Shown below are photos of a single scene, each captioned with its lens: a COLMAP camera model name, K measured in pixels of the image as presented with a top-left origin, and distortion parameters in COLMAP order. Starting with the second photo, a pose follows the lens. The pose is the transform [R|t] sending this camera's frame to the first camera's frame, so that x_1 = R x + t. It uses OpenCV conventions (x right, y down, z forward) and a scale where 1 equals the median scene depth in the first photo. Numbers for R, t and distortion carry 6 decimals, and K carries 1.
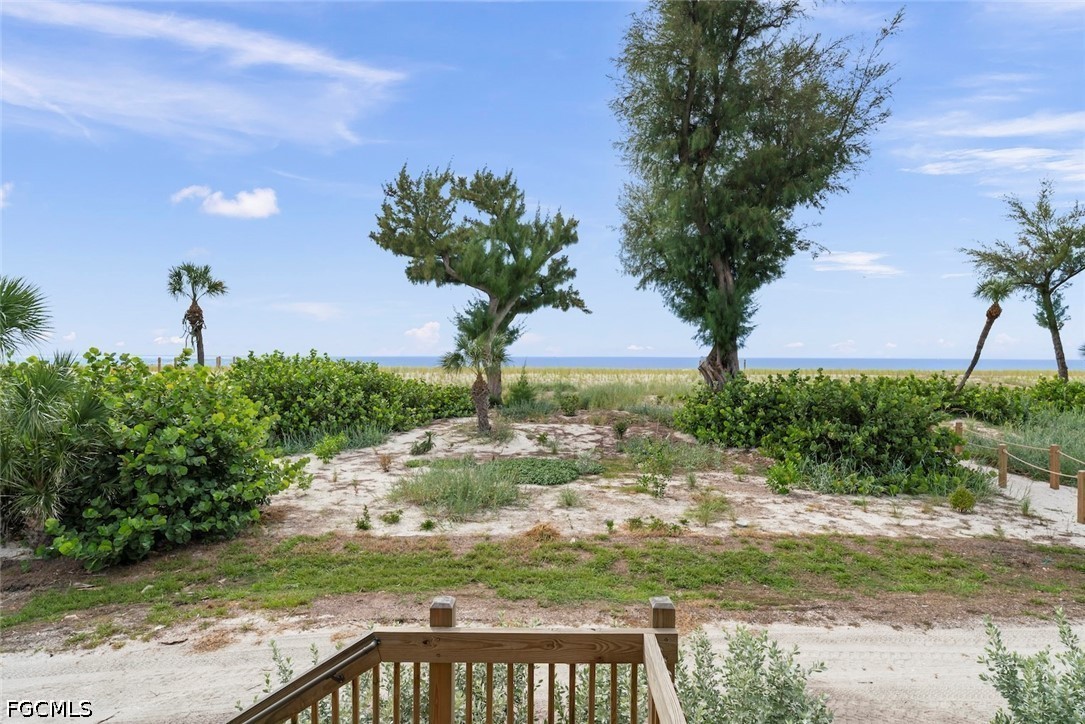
lens RADIAL K [[556.6, 0, 547.6], [0, 556.6, 362.6], [0, 0, 1]] dist [0.005388, -0.000408]
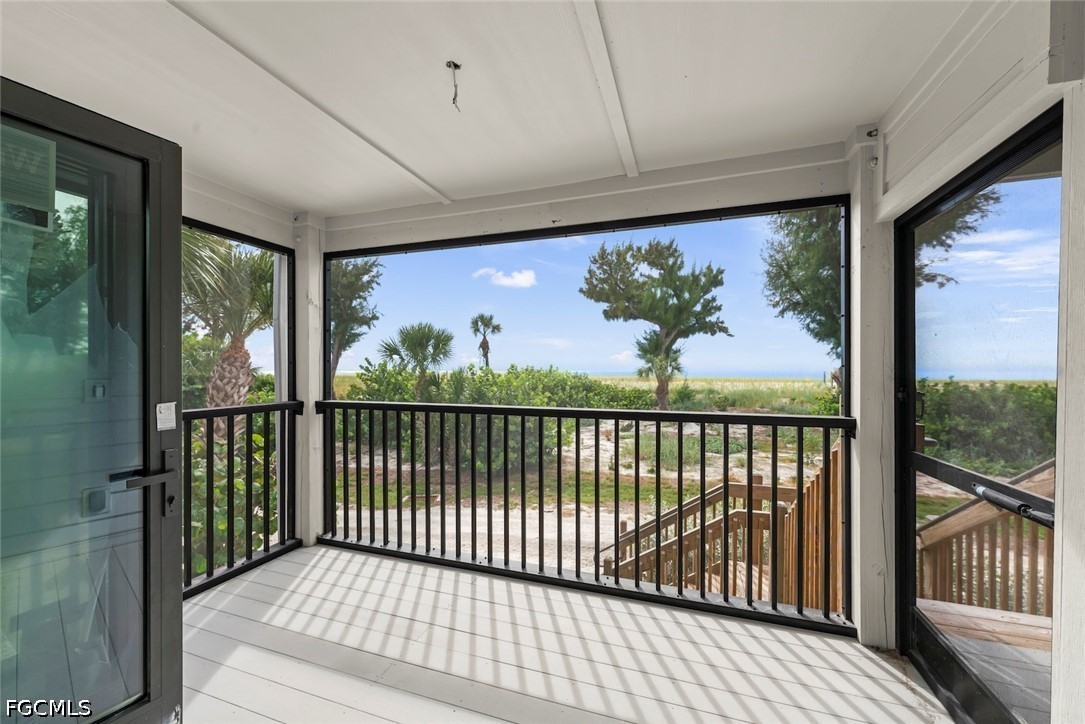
lens RADIAL K [[411.5, 0, 546.2], [0, 411.5, 375.5], [0, 0, 1]] dist [0.000855, -0.000066]
pose [[0.953719, 0.000109, -0.300698, -0.082972], [0.000193, 1.000000, 0.000974, 0.006340], [0.300698, -0.000987, 0.953719, -0.135658]]
